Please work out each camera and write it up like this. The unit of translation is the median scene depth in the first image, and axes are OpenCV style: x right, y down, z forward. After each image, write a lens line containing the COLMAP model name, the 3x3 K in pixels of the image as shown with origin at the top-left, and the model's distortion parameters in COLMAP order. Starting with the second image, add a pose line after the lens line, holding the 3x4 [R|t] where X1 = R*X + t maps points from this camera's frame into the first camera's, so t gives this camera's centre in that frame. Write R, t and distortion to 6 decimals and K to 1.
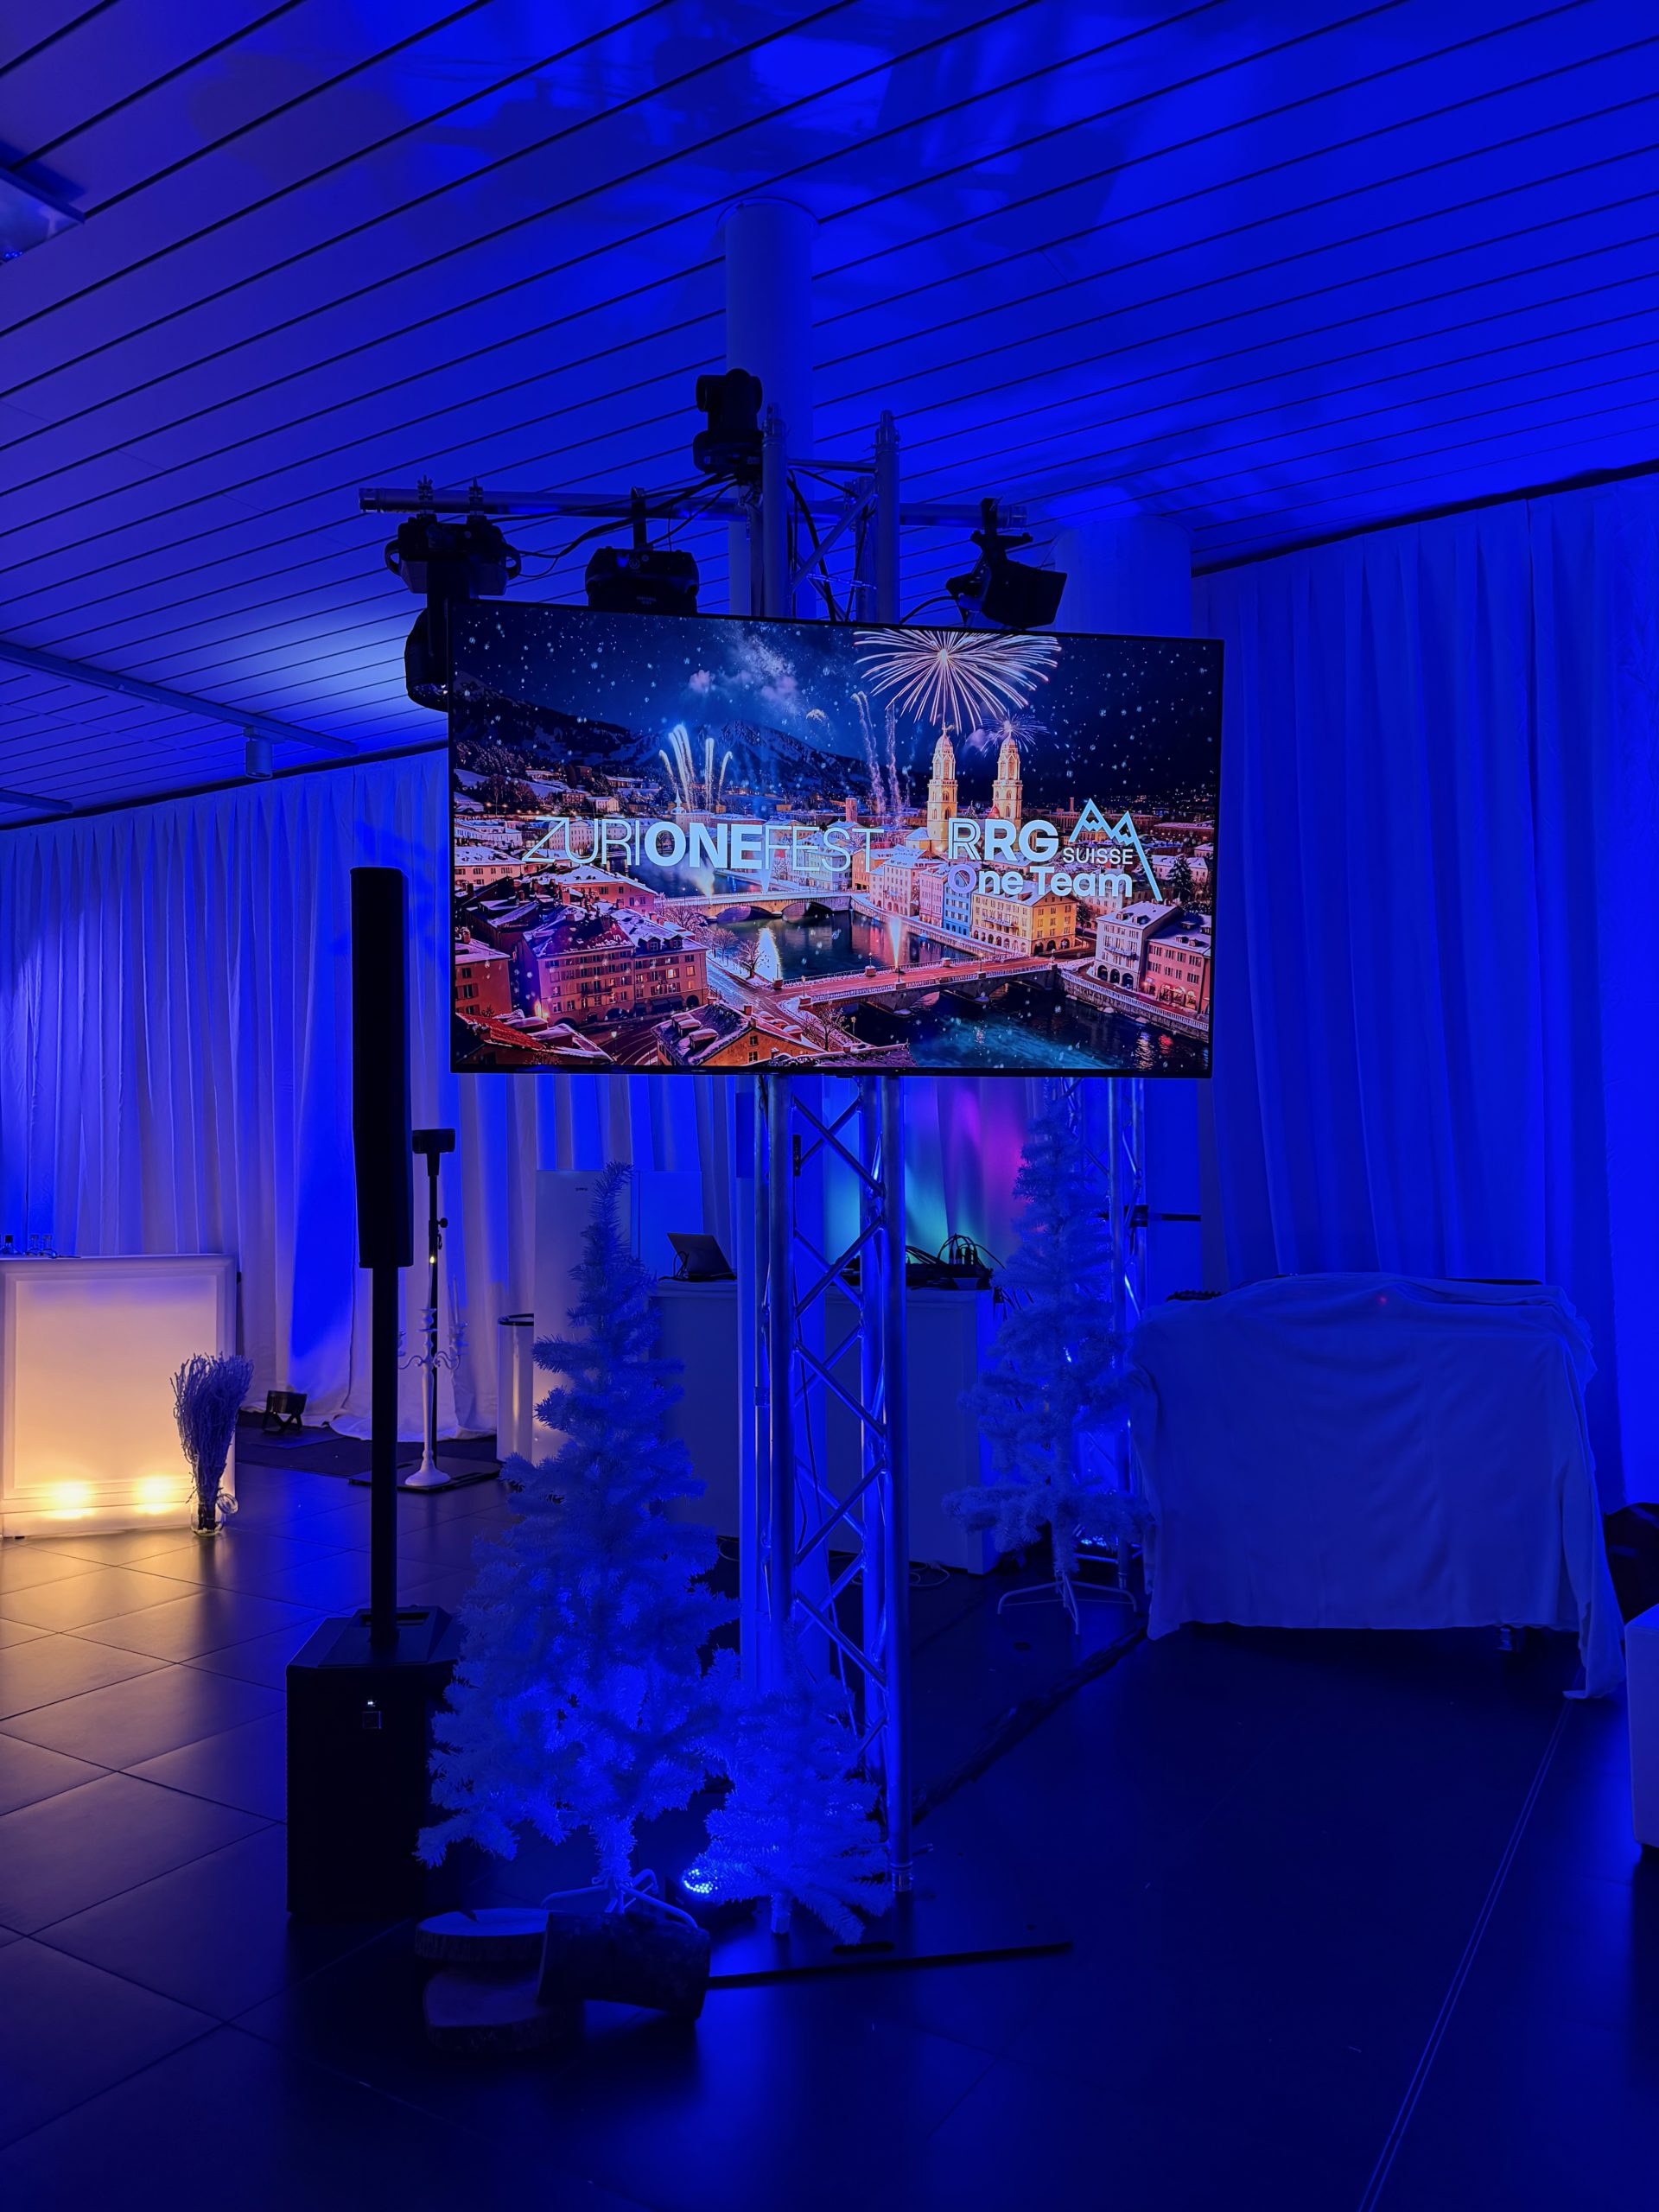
lens RADIAL K [[1538.6, 0, 901.0], [0, 1538.6, 1105.6], [0, 0, 1]] dist [0.164934, -0.177897]
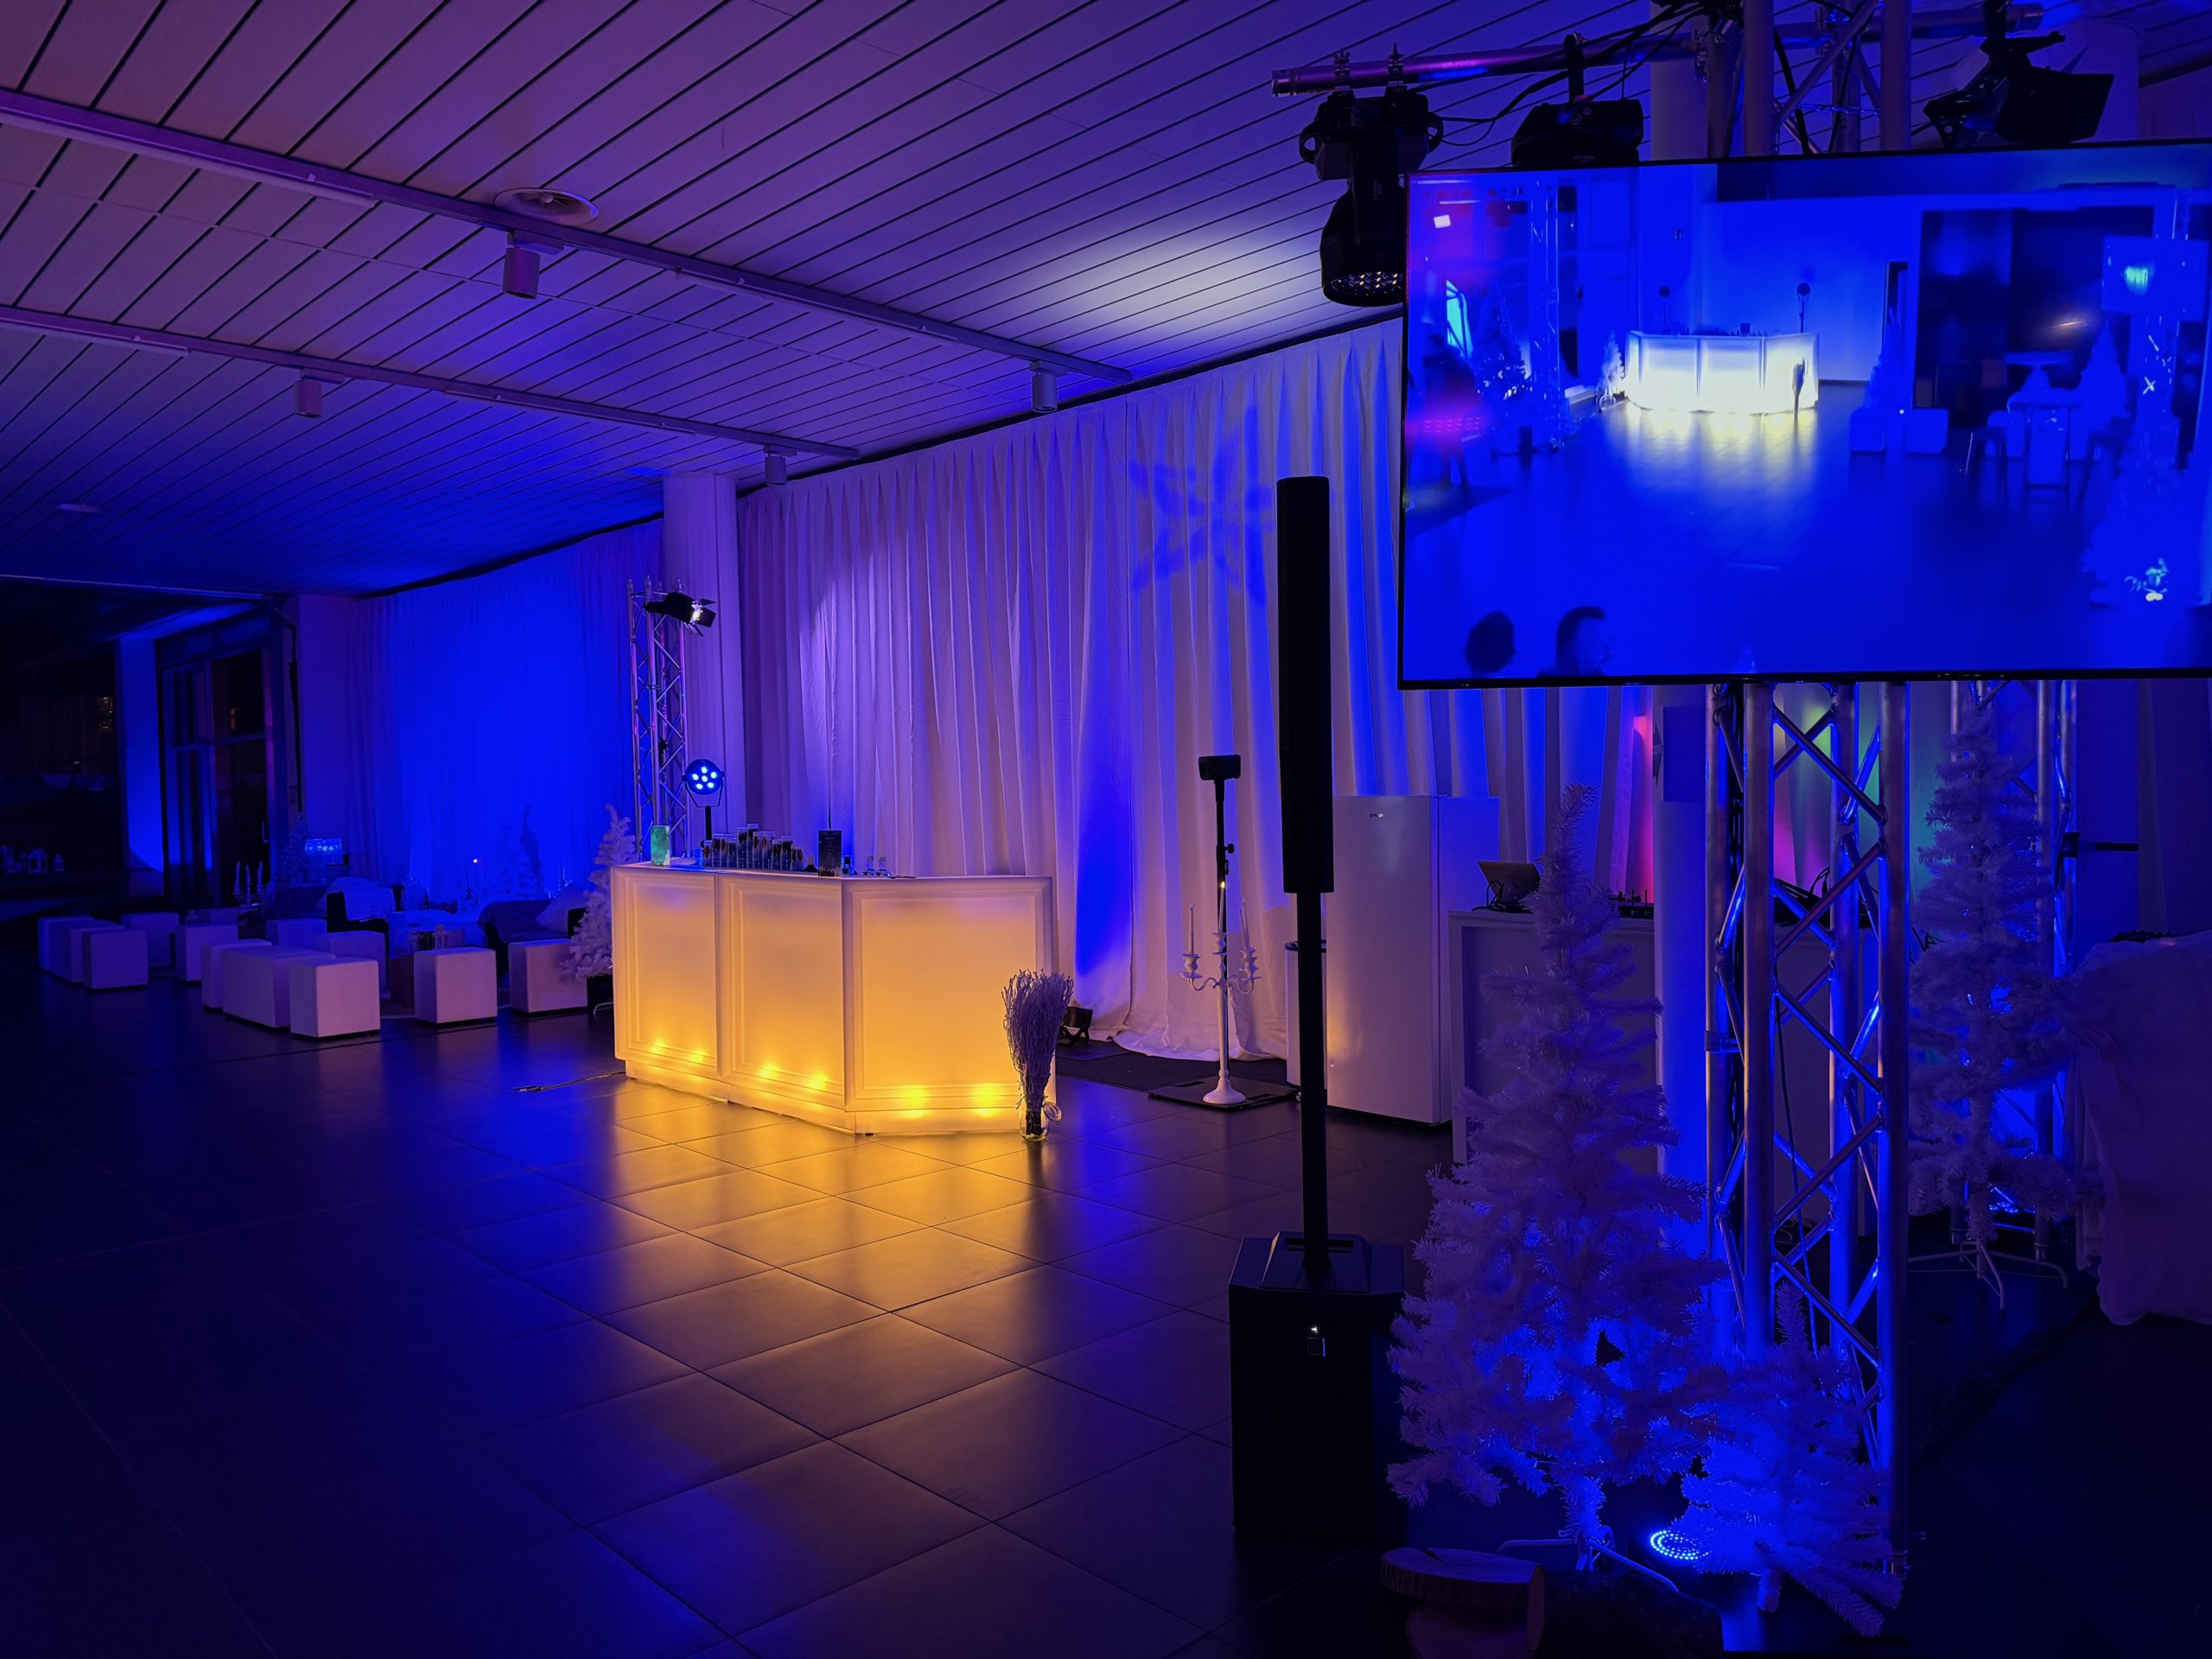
lens RADIAL K [[1538.6, 0, 1208.8], [0, 1538.6, 824.9], [0, 0, 1]] dist [0.164934, -0.177897]
pose [[0.978313, 0.000205, -0.207131, -0.140087], [0.012160, 0.998218, 0.058423, 0.002576], [0.206774, -0.059674, 0.976567, 0.034427]]
